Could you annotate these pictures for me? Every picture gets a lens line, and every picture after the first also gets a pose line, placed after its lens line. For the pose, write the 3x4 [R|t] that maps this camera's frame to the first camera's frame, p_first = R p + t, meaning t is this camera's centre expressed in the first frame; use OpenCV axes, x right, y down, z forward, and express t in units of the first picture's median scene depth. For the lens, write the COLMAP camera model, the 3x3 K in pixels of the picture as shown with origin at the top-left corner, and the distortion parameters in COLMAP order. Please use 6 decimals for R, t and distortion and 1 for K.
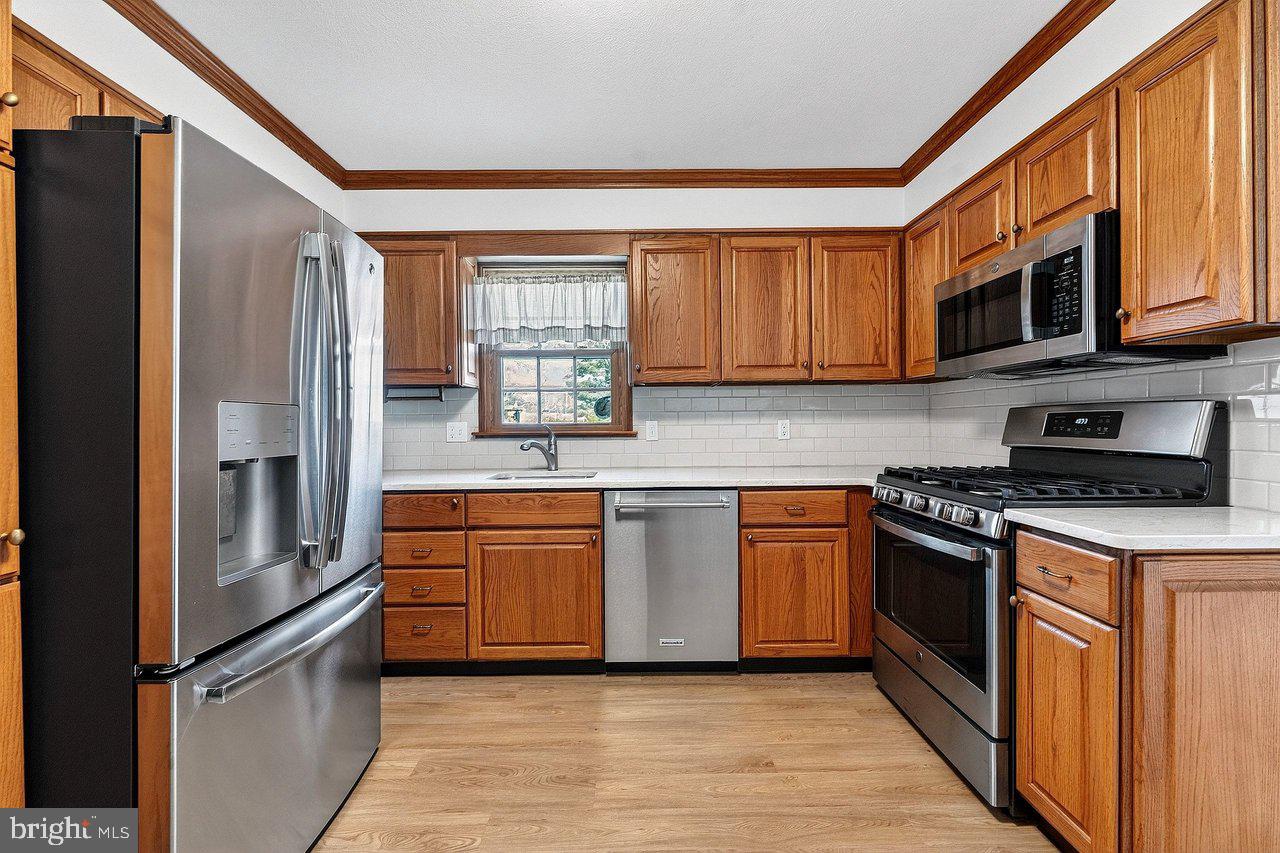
lens RADIAL K [[505.2, 0, 640.0], [0, 505.2, 428.0], [0, 0, 1]] dist [0.000928, -0.000957]
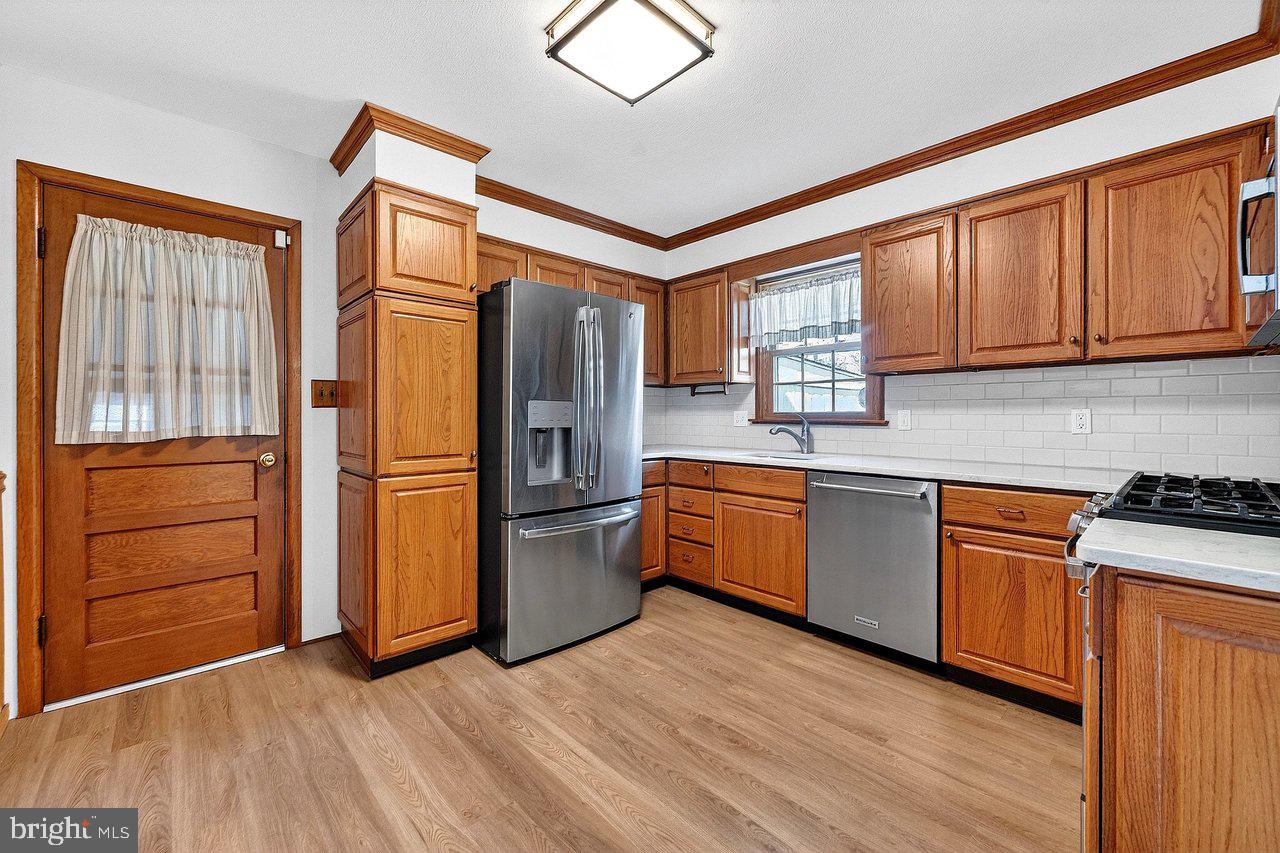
lens RADIAL K [[505.2, 0, 633.0], [0, 505.2, 416.3], [0, 0, 1]] dist [0.000928, -0.000957]
pose [[0.675473, 0.011760, -0.737291, 0.446655], [-0.012253, 0.999914, 0.004723, 0.000376], [0.737283, 0.005844, 0.675559, -0.057829]]
